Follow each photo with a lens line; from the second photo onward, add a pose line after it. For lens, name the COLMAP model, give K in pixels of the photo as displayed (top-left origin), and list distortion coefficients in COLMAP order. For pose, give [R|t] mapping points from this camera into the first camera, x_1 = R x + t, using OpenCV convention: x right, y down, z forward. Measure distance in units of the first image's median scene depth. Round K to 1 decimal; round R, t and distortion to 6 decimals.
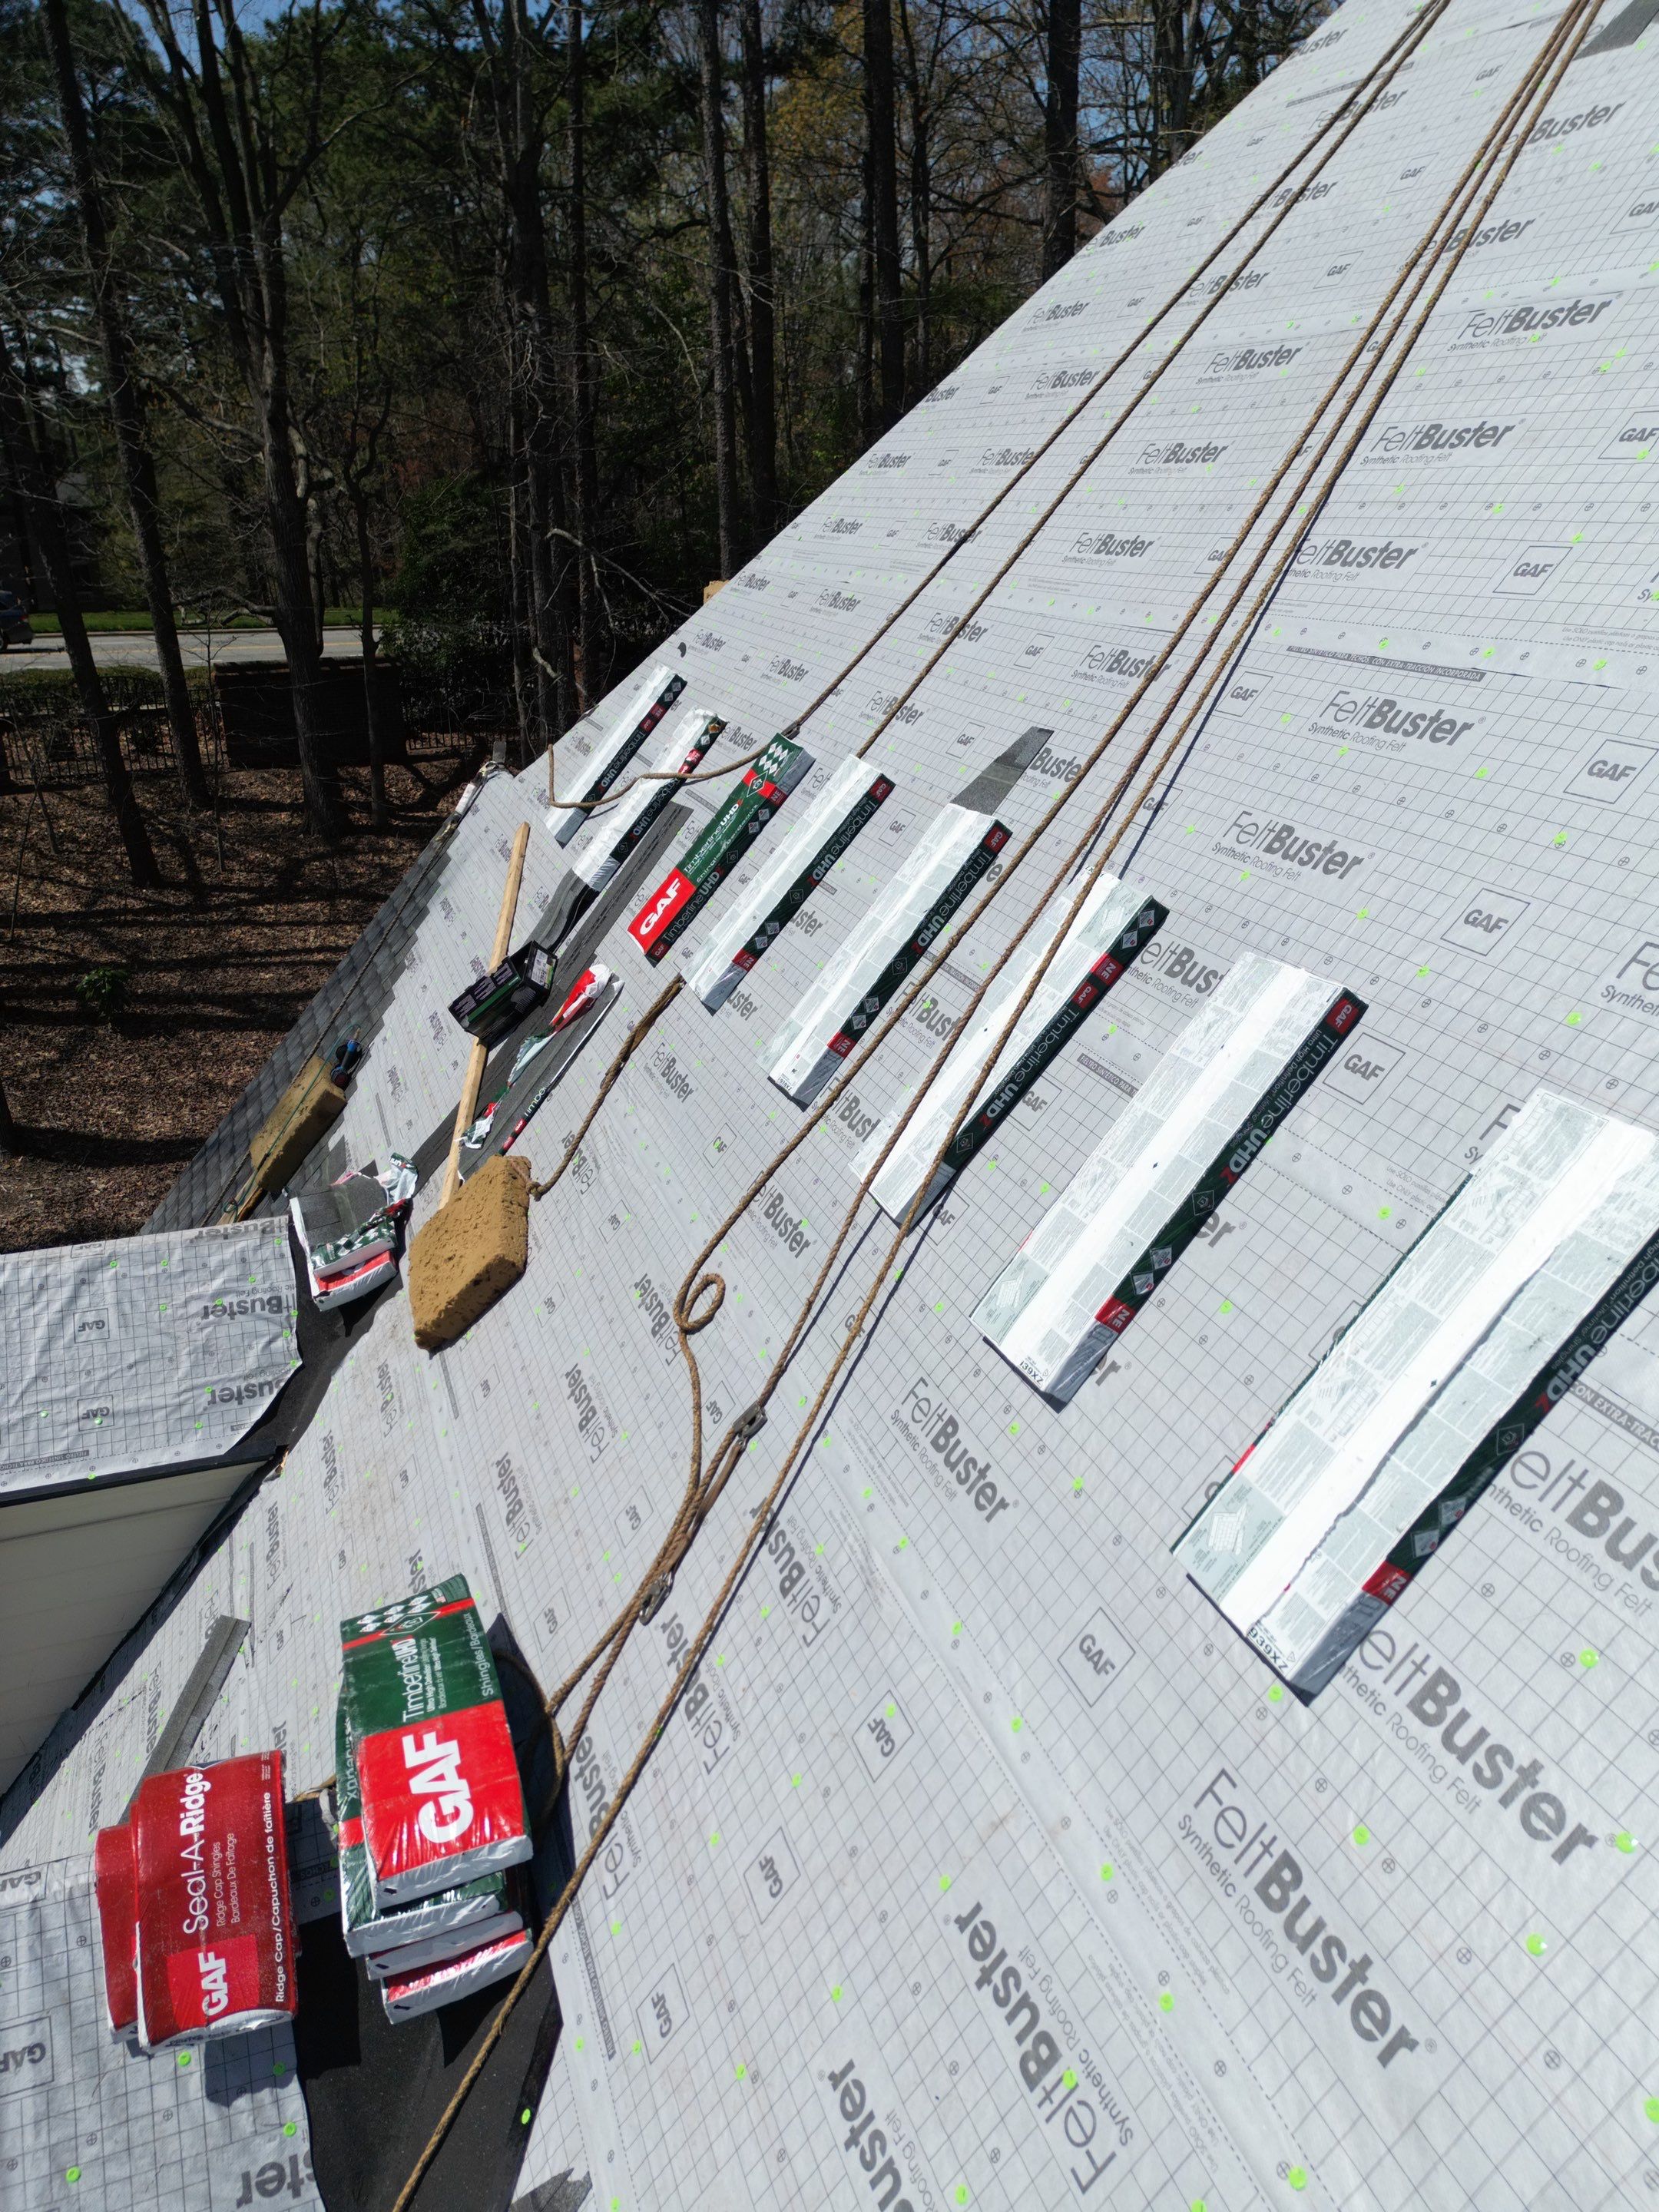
lens RADIAL K [[1545.6, 0, 829.5], [0, 1545.6, 1106.0], [0, 0, 1]] dist [0.084498, -0.064483]
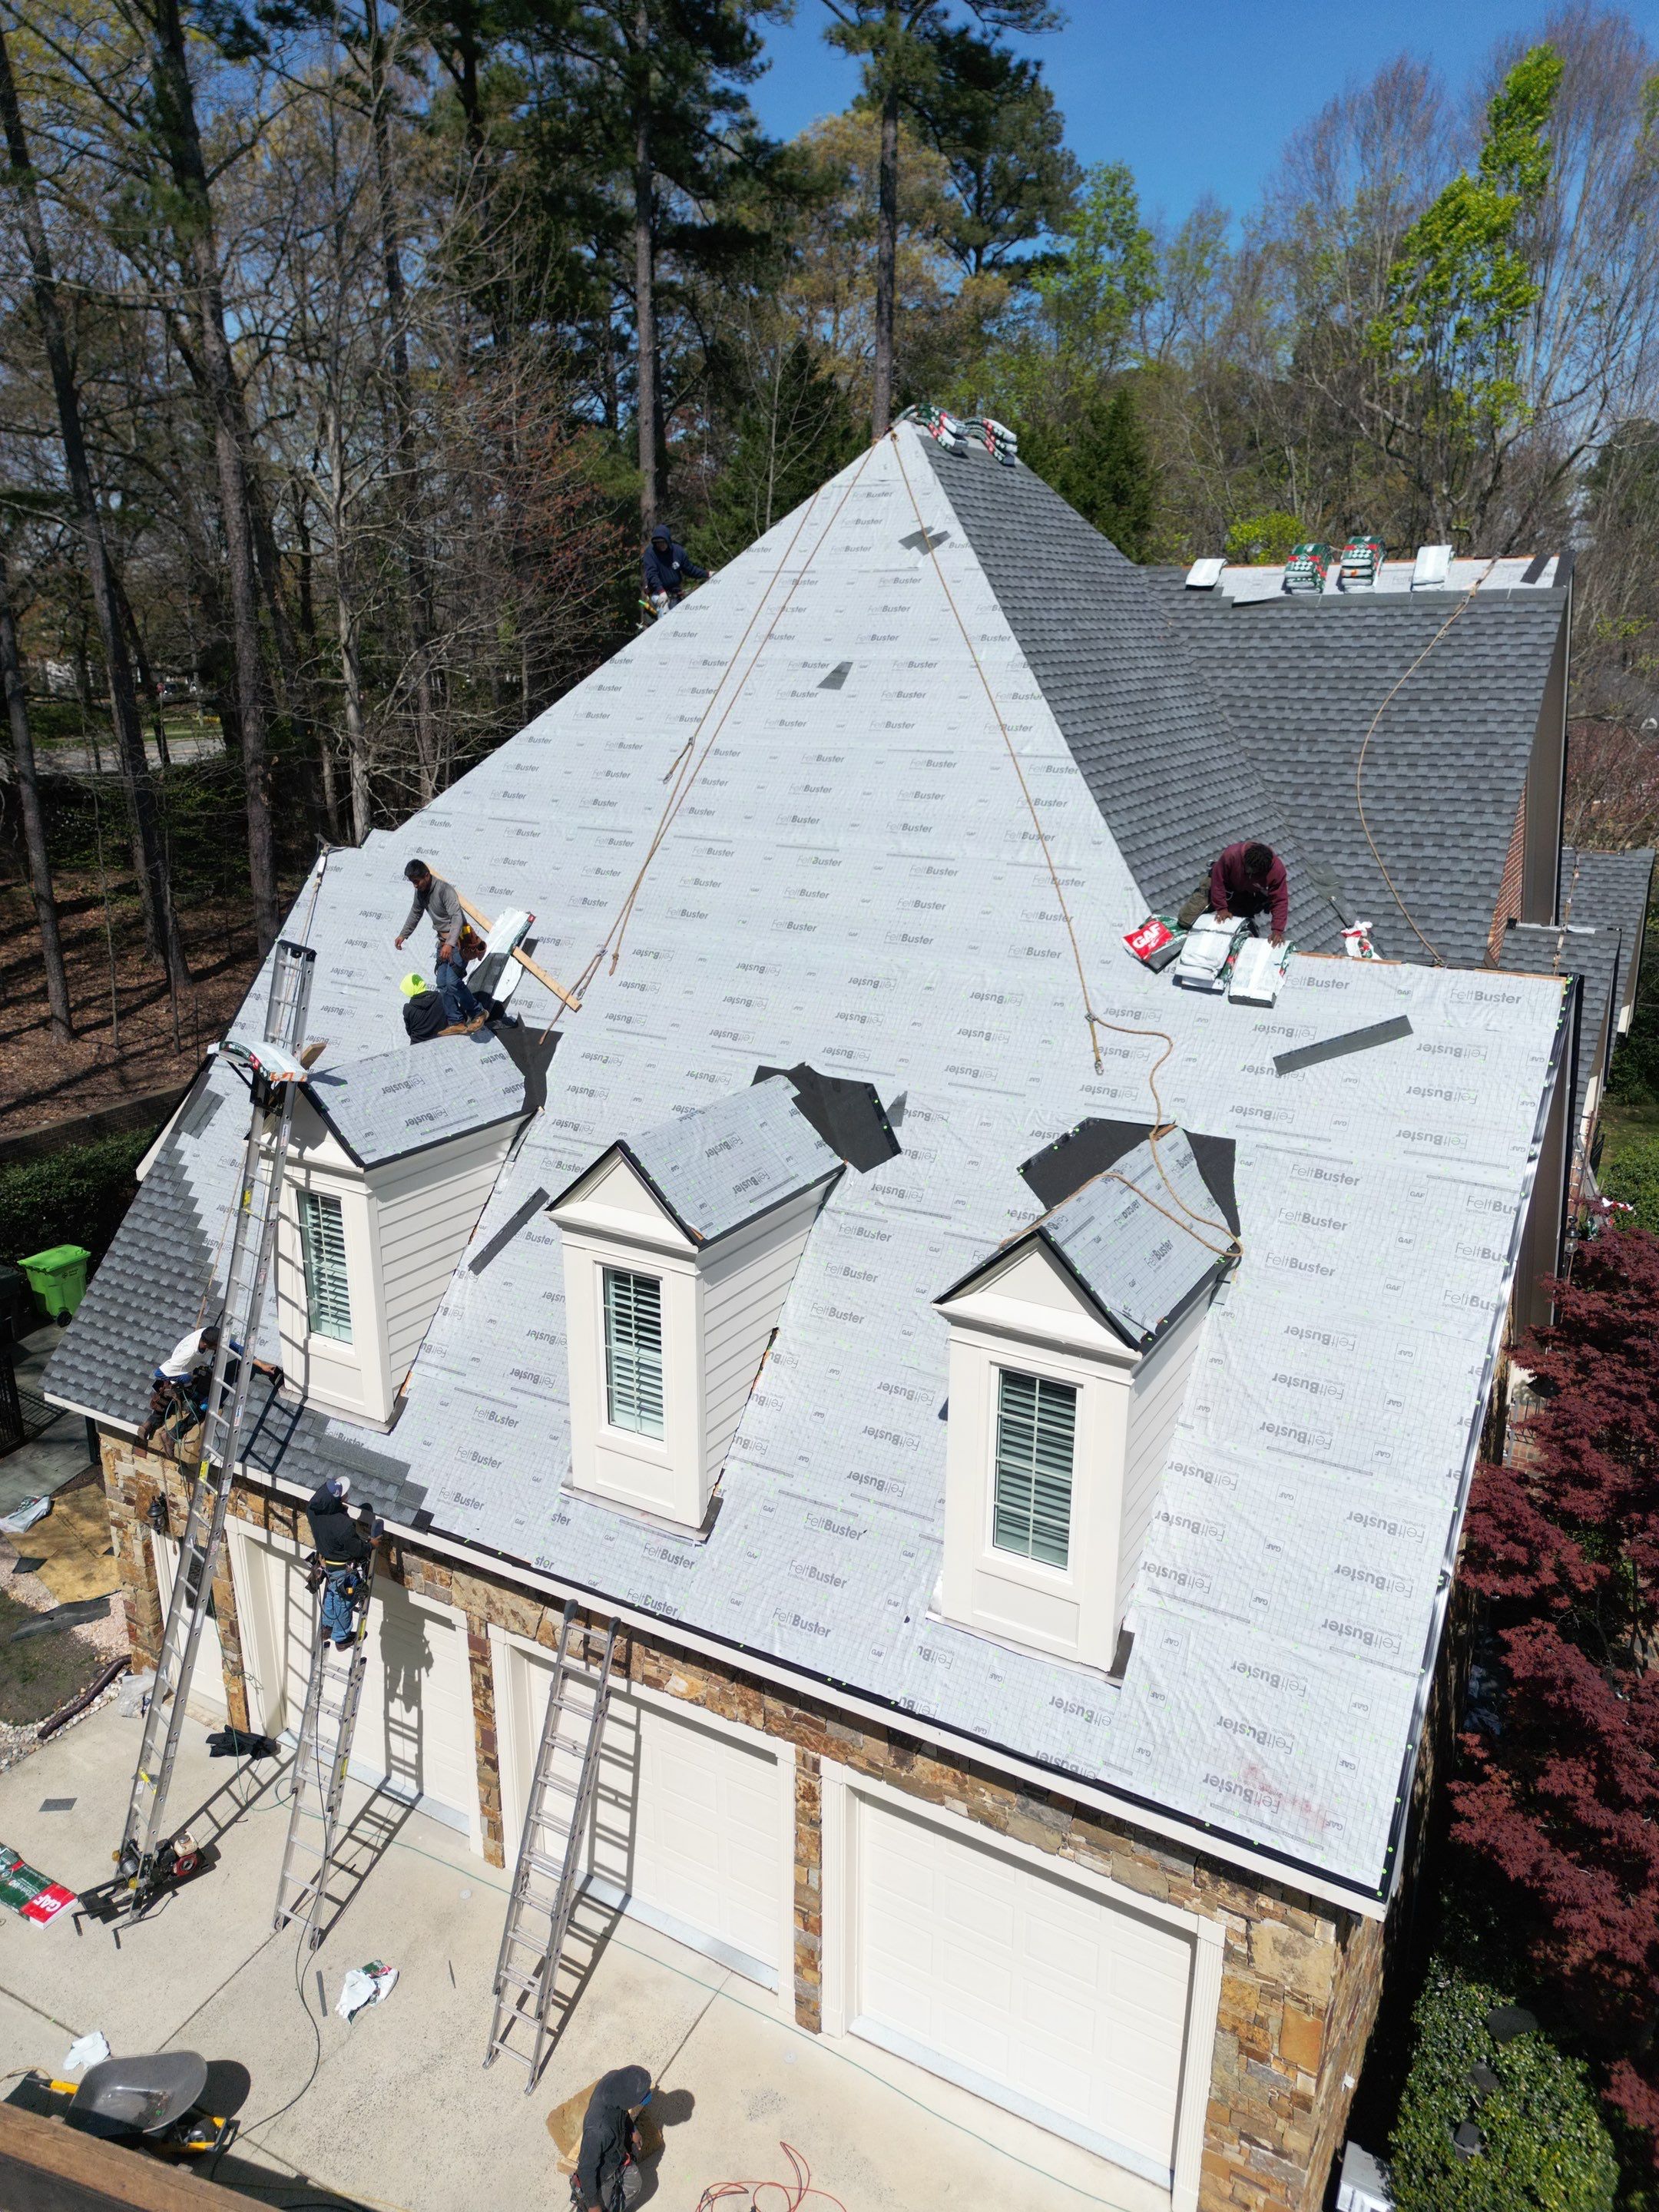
lens RADIAL K [[1545.6, 0, 829.5], [0, 1545.6, 1106.0], [0, 0, 1]] dist [0.084498, -0.064483]
pose [[0.768130, -0.189819, 0.611510, -1.550916], [0.239057, 0.971005, 0.001125, 0.344036], [-0.593993, 0.145321, 0.791236, -1.197868]]
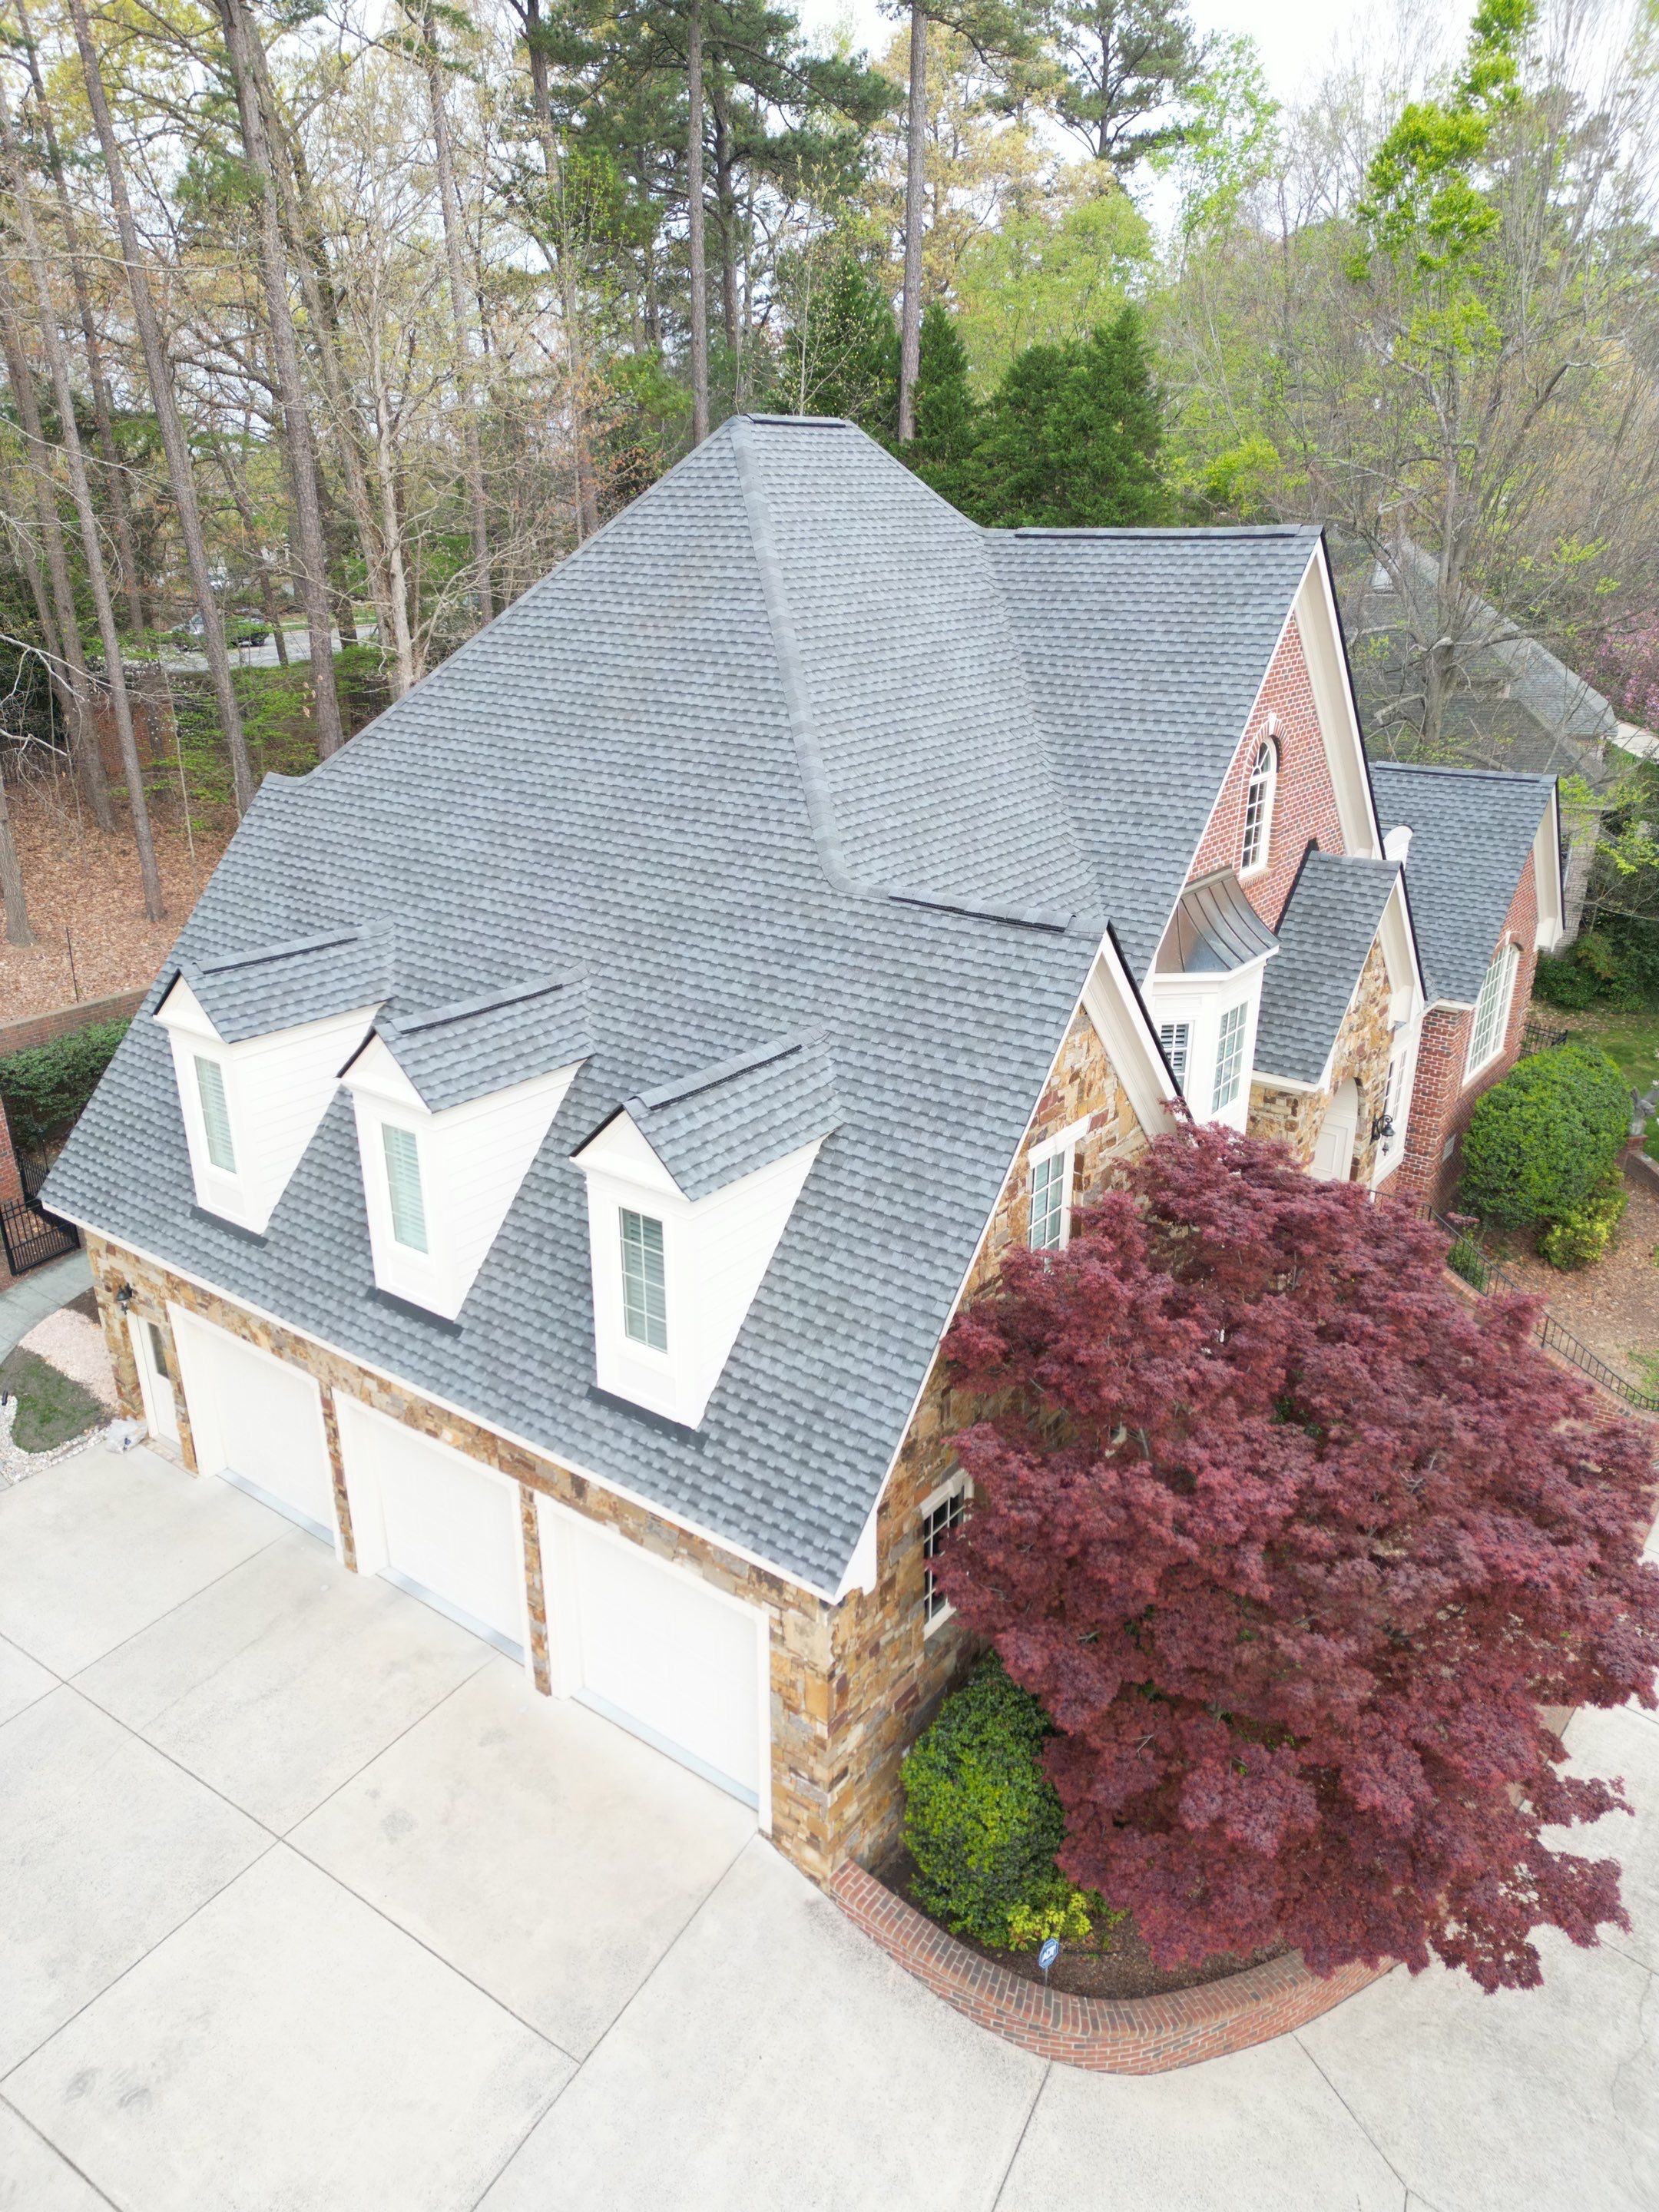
lens RADIAL K [[1522.1, 0, 822.7], [0, 1522.1, 1102.9], [0, 0, 1]] dist [0.124511, -0.128620]
pose [[0.842119, -0.205792, 0.498482, -1.249994], [0.209302, 0.976593, 0.049586, 0.477000], [-0.497019, 0.062576, 0.865481, -2.080892]]
